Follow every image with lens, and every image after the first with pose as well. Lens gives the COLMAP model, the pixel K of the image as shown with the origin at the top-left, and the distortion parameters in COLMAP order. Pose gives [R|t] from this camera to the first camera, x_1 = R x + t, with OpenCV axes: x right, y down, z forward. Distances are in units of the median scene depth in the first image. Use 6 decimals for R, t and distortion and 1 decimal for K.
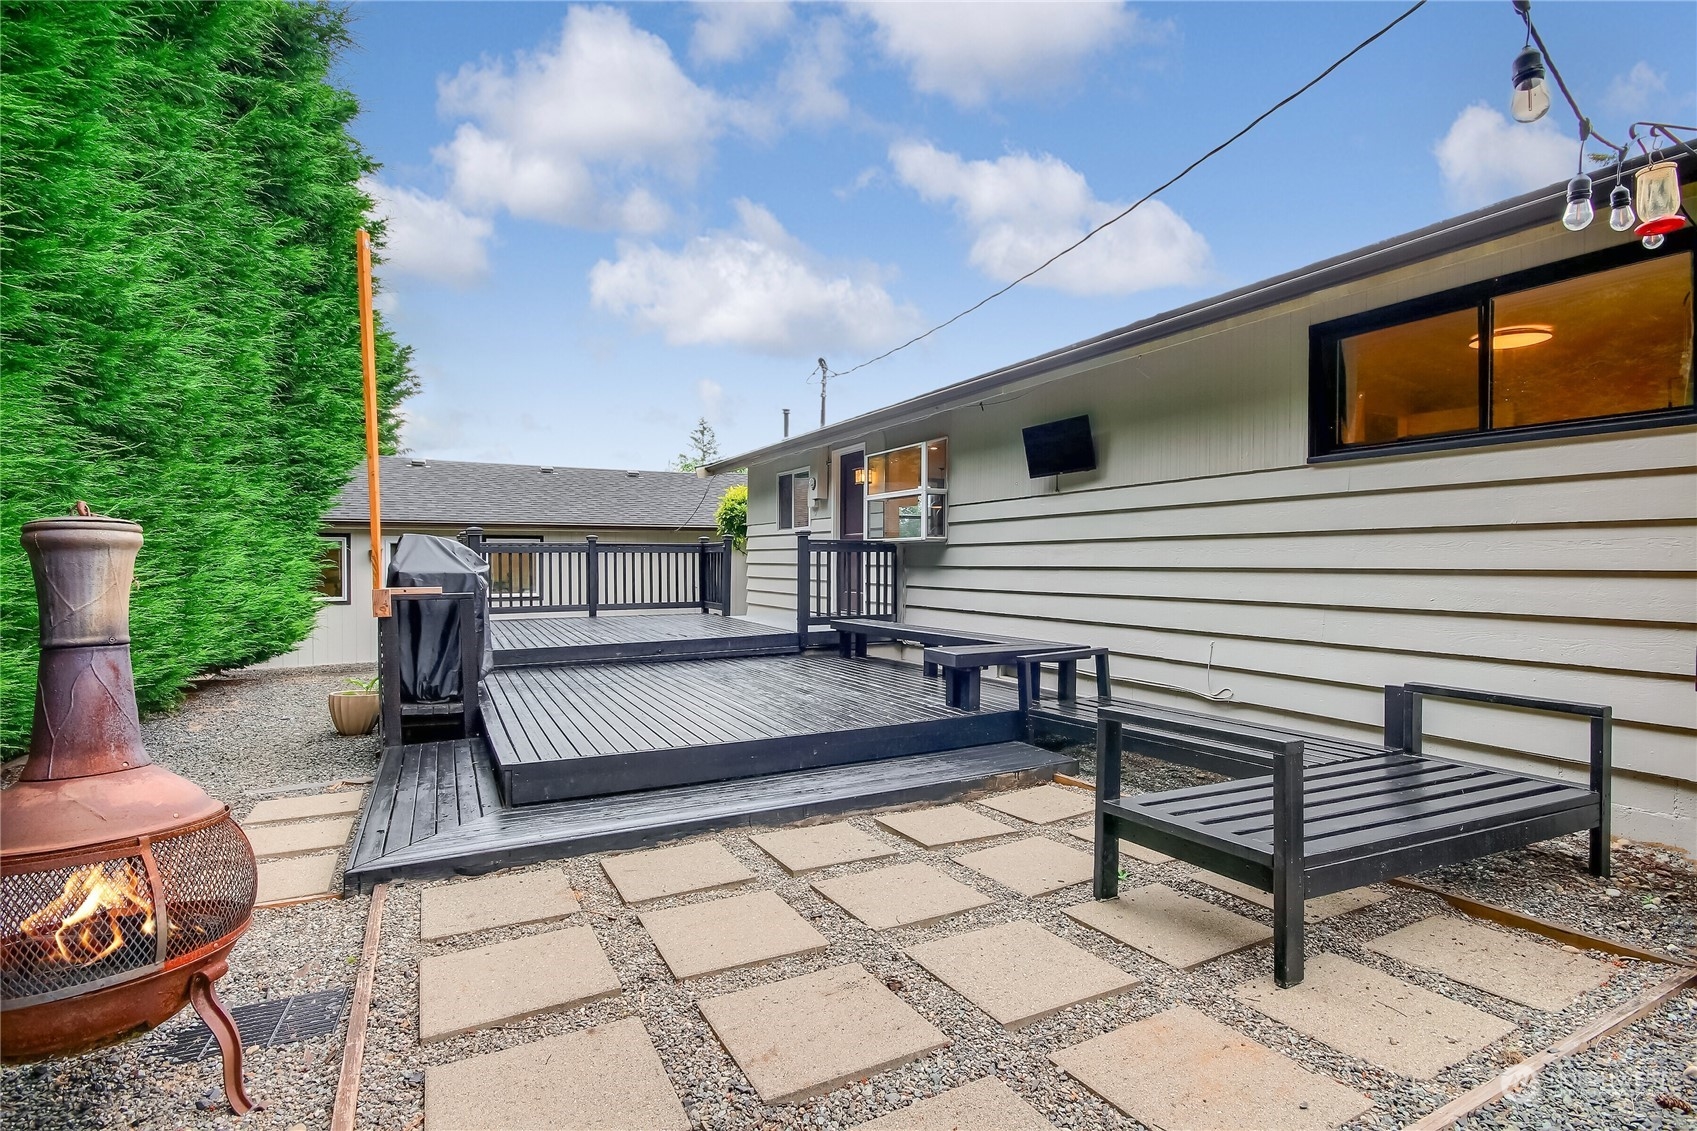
lens RADIAL K [[817.6, 0, 854.5], [0, 817.6, 566.5], [0, 0, 1]] dist [0.000237, -0.001313]
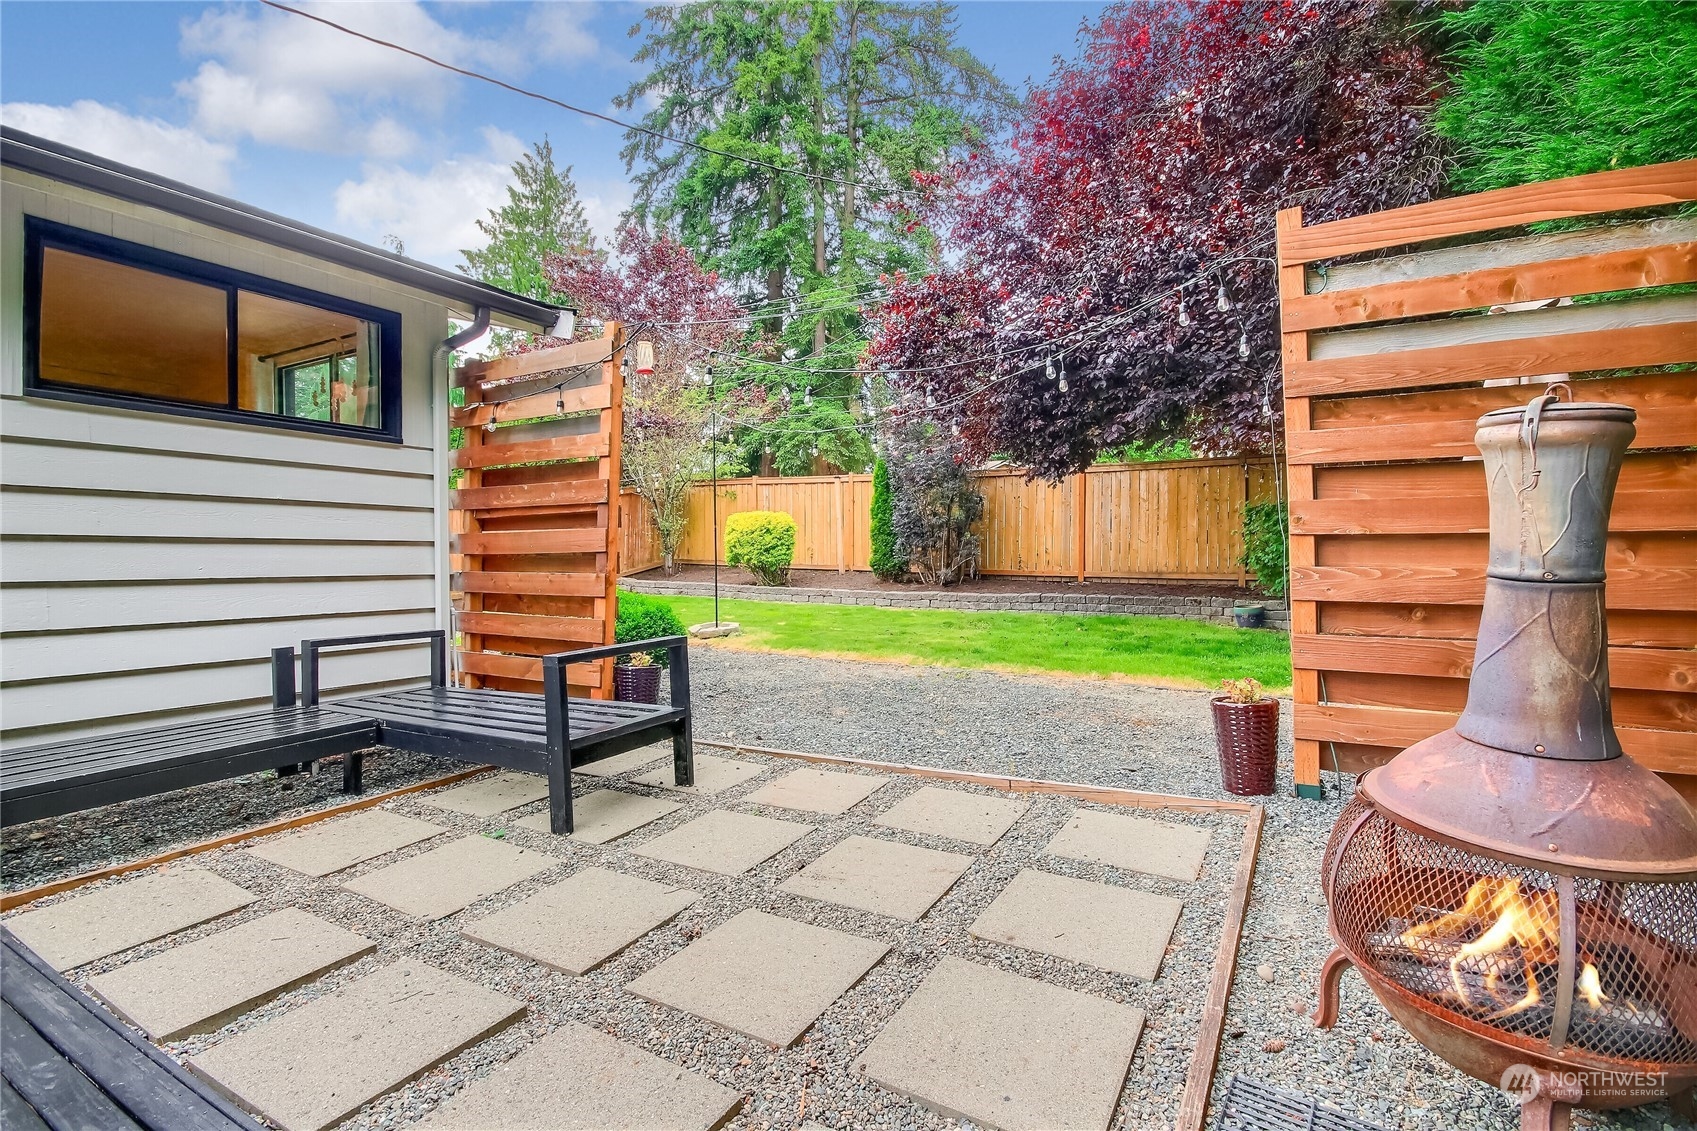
lens RADIAL K [[817.6, 0, 854.5], [0, 817.6, 566.5], [0, 0, 1]] dist [0.000237, -0.001313]
pose [[-0.522474, -0.010578, 0.852590, -0.266401], [0.012139, 0.999729, 0.019843, 0.013352], [-0.852569, 0.020717, -0.522204, 0.407978]]
